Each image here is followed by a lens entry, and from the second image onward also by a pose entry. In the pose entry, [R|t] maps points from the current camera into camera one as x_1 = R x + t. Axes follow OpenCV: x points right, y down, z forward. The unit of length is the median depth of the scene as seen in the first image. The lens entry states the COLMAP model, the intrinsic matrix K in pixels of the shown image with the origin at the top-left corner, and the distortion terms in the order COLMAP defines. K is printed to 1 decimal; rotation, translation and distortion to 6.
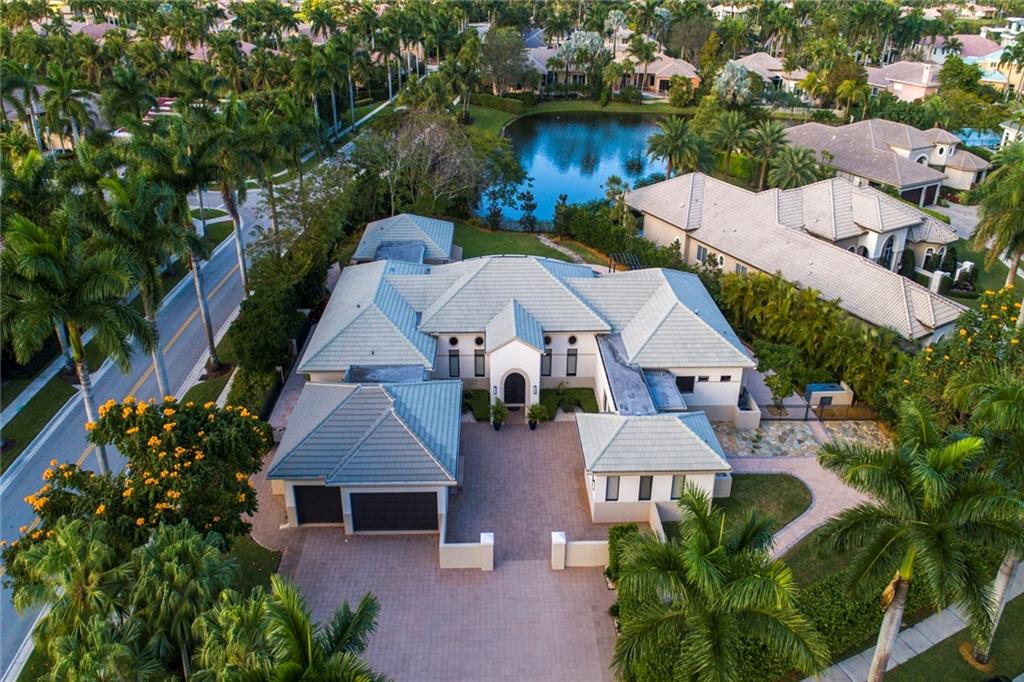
lens RADIAL K [[776.0, 0, 512.0], [0, 776.0, 341.0], [0, 0, 1]] dist [-0.006056, 0.001992]
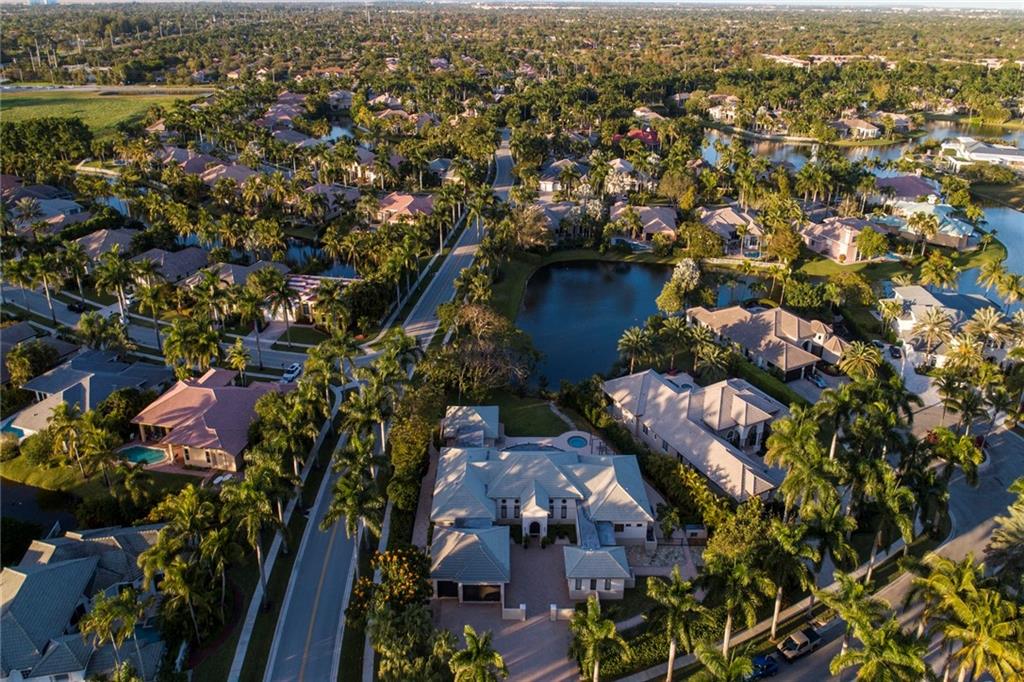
lens RADIAL K [[776.0, 0, 512.0], [0, 776.0, 341.0], [0, 0, 1]] dist [-0.006056, 0.001992]
pose [[0.999667, 0.018454, -0.018059, -0.027917], [-0.019135, 0.999083, -0.038292, -0.344049], [0.017336, 0.038624, 0.999103, -1.029824]]
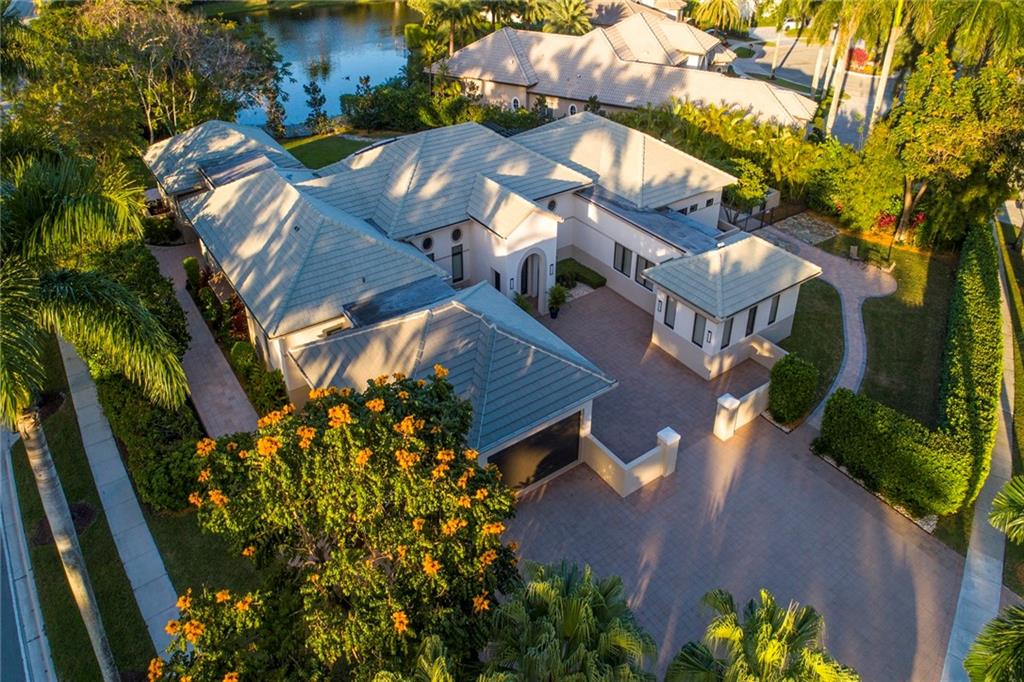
lens RADIAL K [[778.4, 0, 512.0], [0, 778.4, 341.0], [0, 0, 1]] dist [-0.004376, 0.000473]
pose [[0.803493, -0.312198, 0.506883, -0.437688], [0.280328, 0.949568, 0.140489, 0.007635], [-0.525181, 0.029211, 0.850489, 0.321682]]
